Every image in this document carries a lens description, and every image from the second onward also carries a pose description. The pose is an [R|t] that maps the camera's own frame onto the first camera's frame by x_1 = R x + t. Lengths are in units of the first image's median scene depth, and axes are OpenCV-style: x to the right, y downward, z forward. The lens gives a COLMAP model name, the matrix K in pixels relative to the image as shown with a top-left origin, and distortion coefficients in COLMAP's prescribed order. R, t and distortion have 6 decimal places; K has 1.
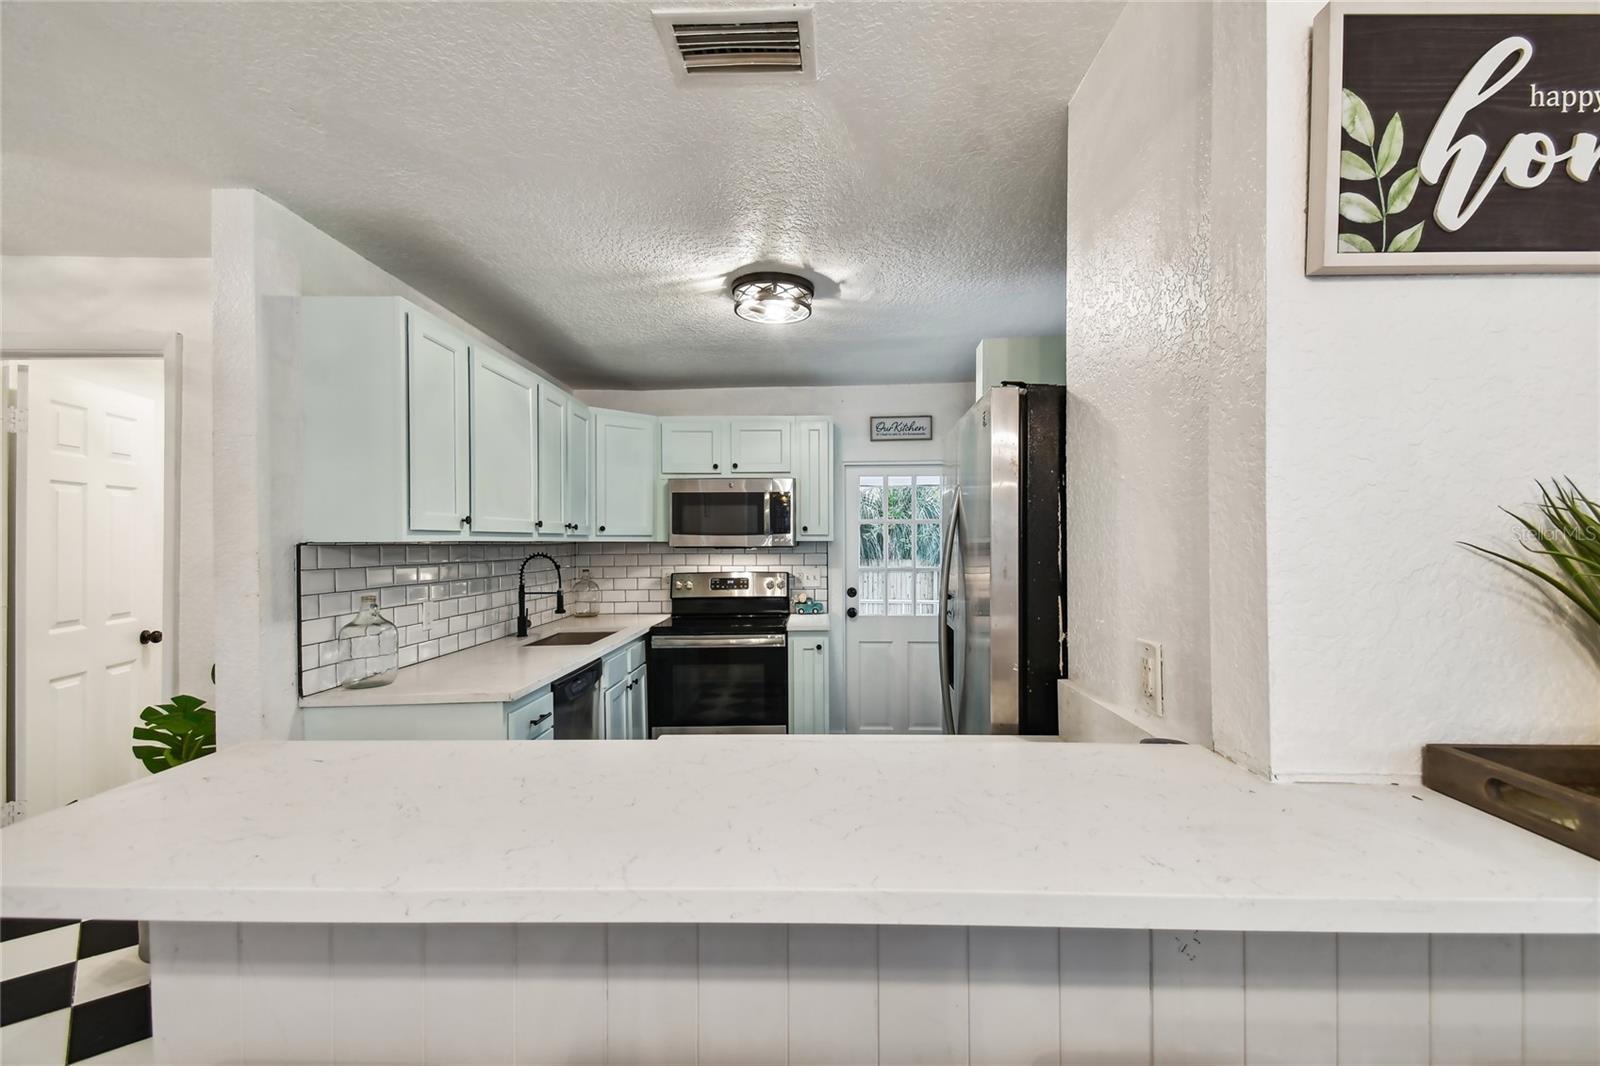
lens RADIAL K [[699.7, 0, 805.1], [0, 699.7, 537.2], [0, 0, 1]] dist [0.045693, -0.022323]
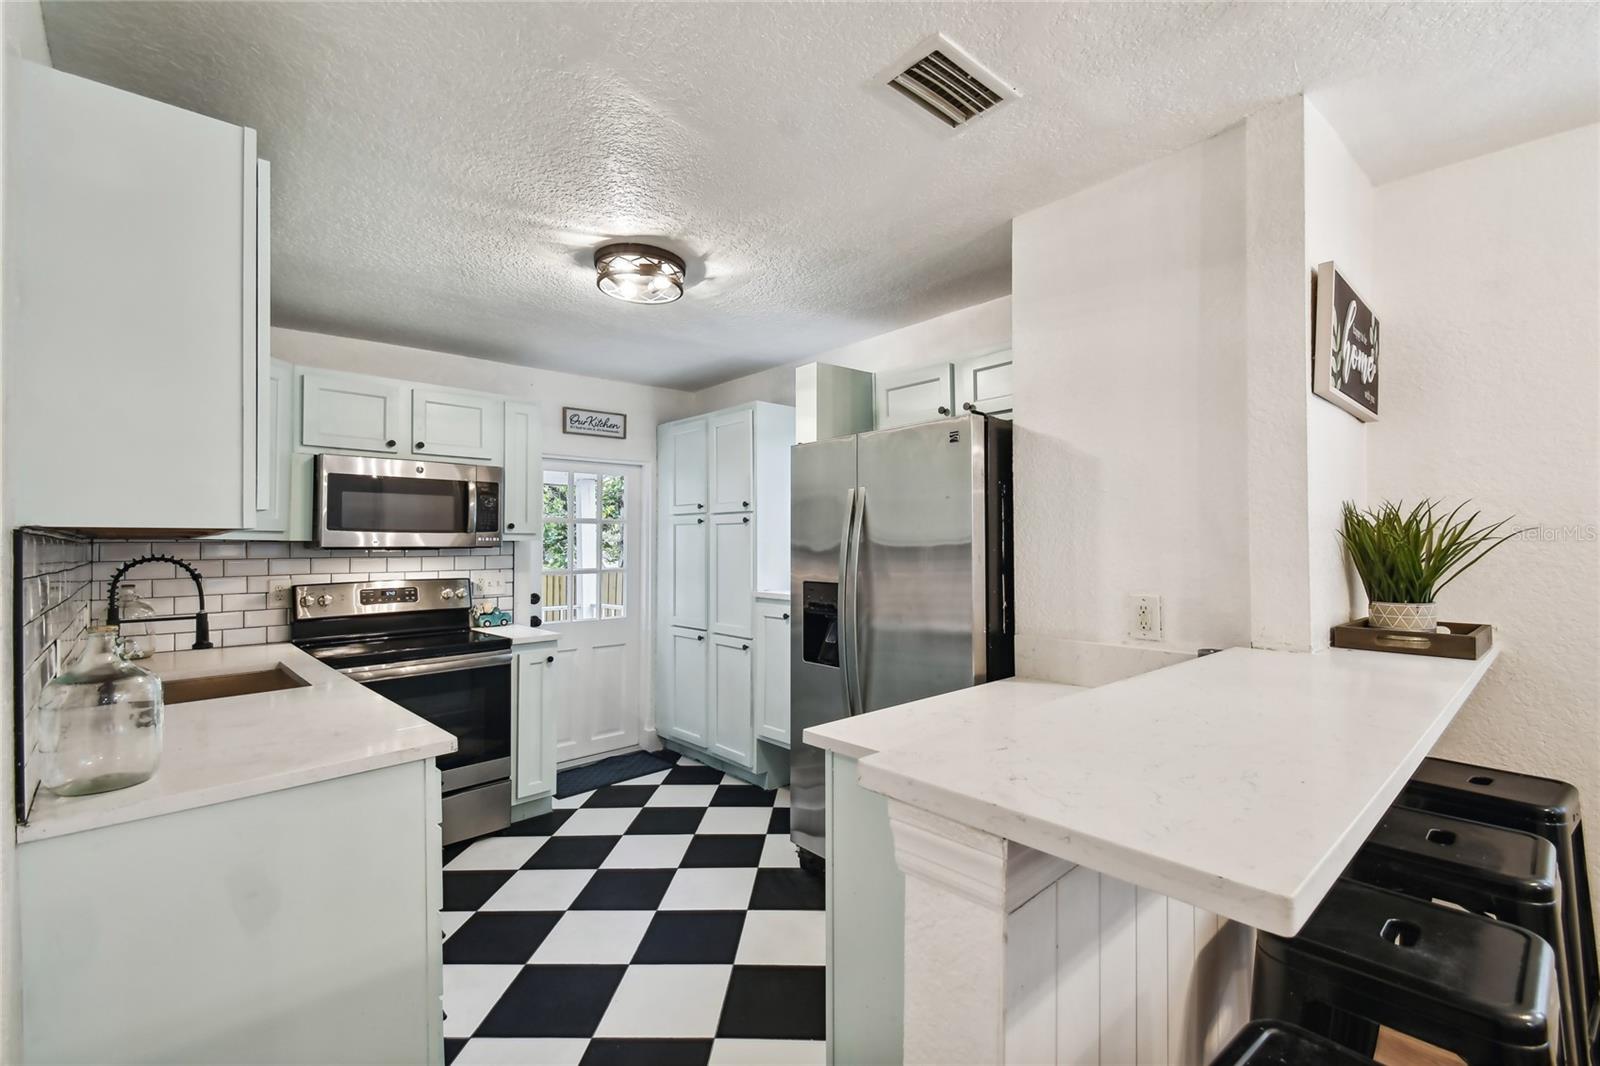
lens RADIAL K [[699.5, 0, 814.5], [0, 699.5, 532.9], [0, 0, 1]] dist [0.046796, -0.020771]
pose [[0.720298, 0.012619, 0.693550, -0.333344], [-0.001049, 0.999853, -0.017103, 0.010719], [-0.693664, 0.011592, 0.720205, 0.112157]]
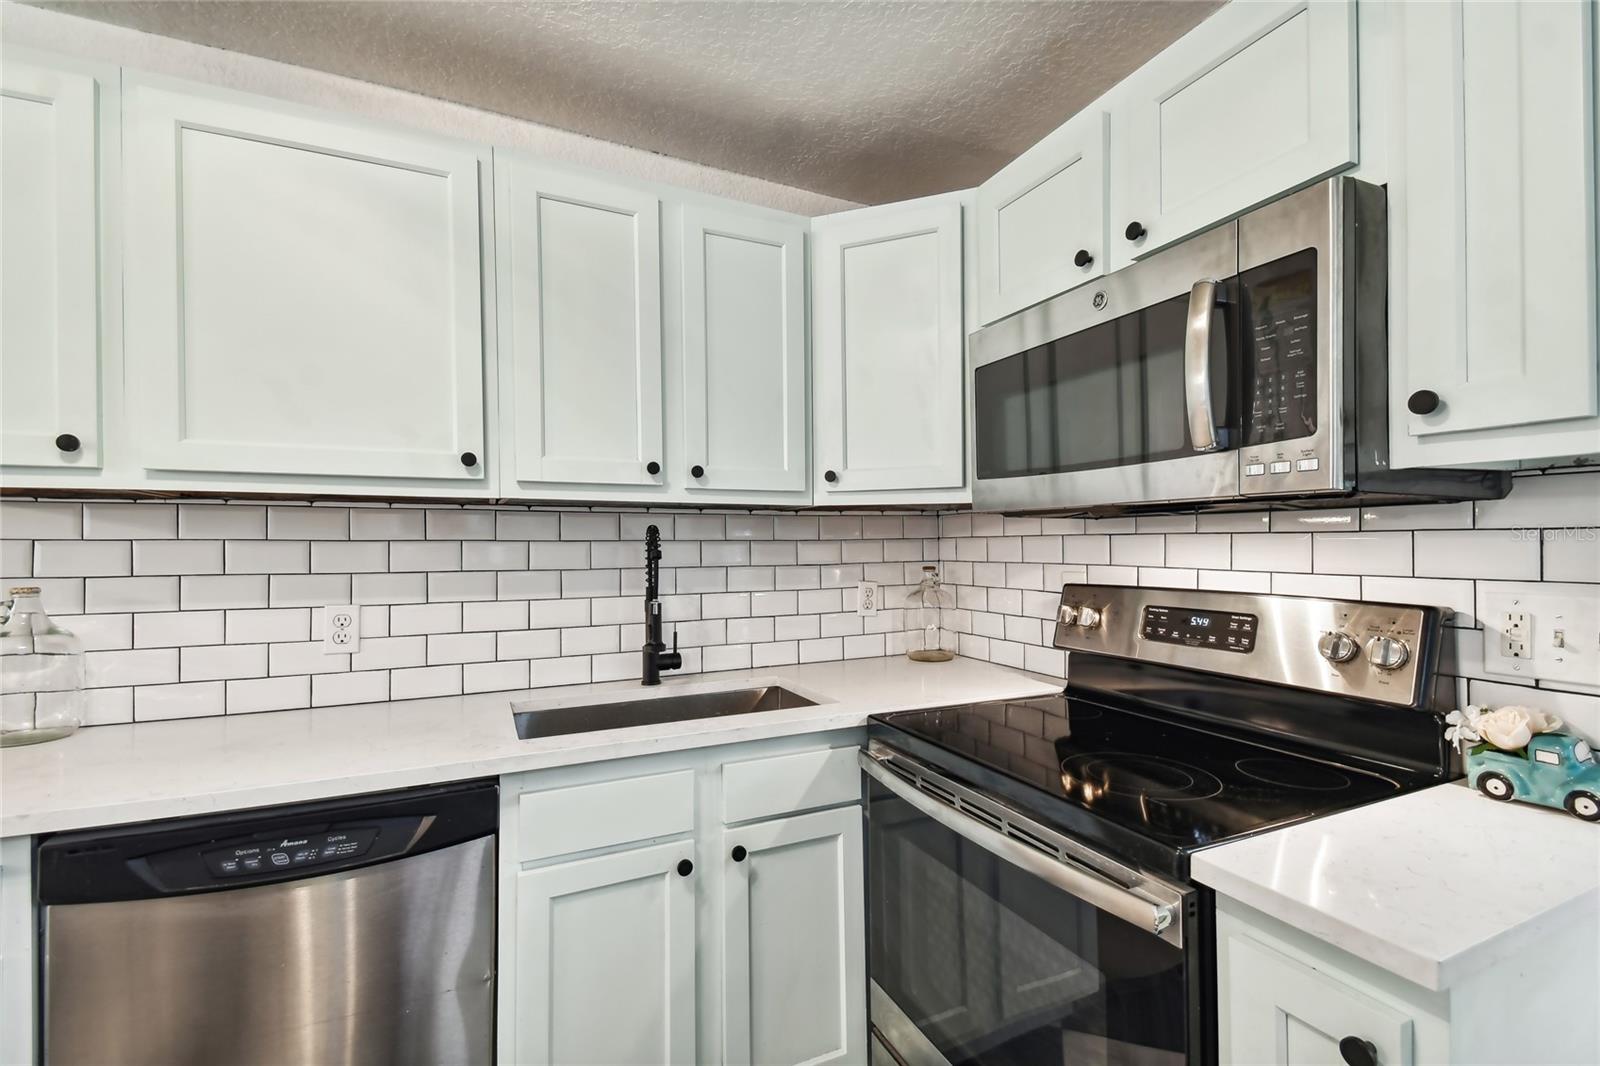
lens RADIAL K [[699.7, 0, 805.1], [0, 699.7, 537.2], [0, 0, 1]] dist [0.045693, -0.022323]
pose [[0.448806, -0.003472, -0.893623, 0.106115], [0.005970, 0.999982, -0.000886, 0.026637], [0.893609, -0.004937, 0.448818, 0.738665]]
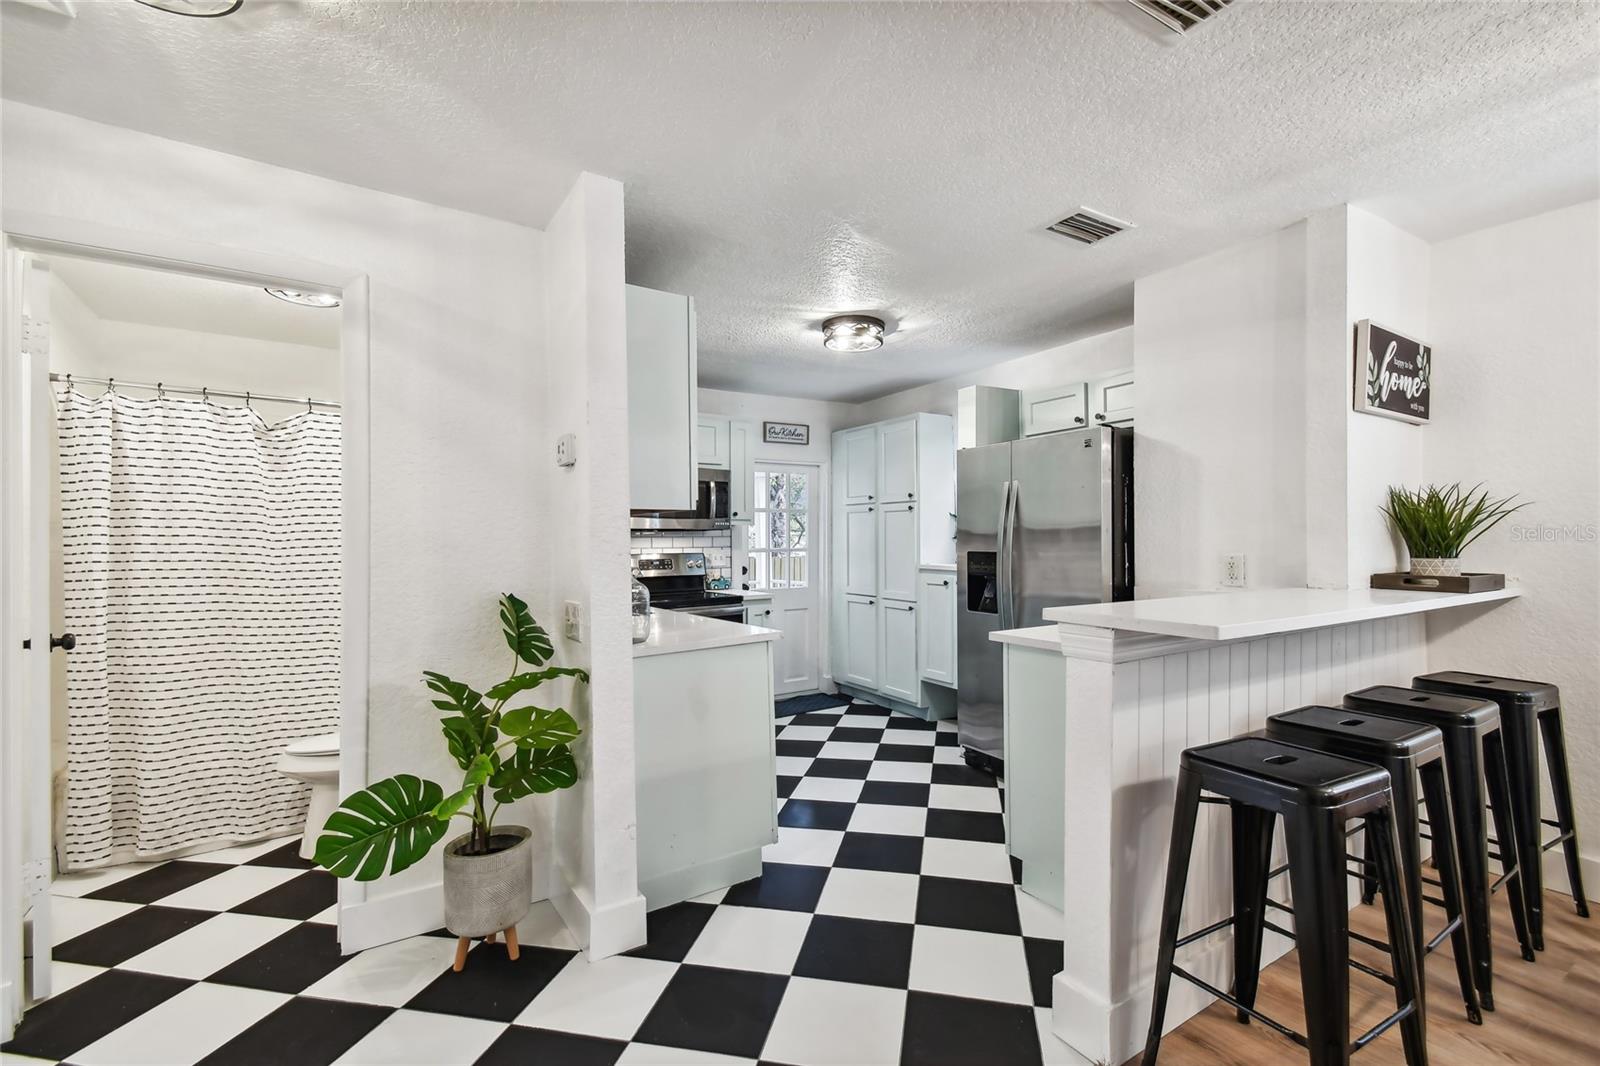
lens RADIAL K [[699.7, 0, 805.1], [0, 699.7, 537.2], [0, 0, 1]] dist [0.045693, -0.022323]
pose [[0.833248, 0.000060, 0.552899, -0.543372], [0.000804, 0.999999, -0.001321, 0.027739], [-0.552899, 0.001545, 0.833247, -0.029680]]
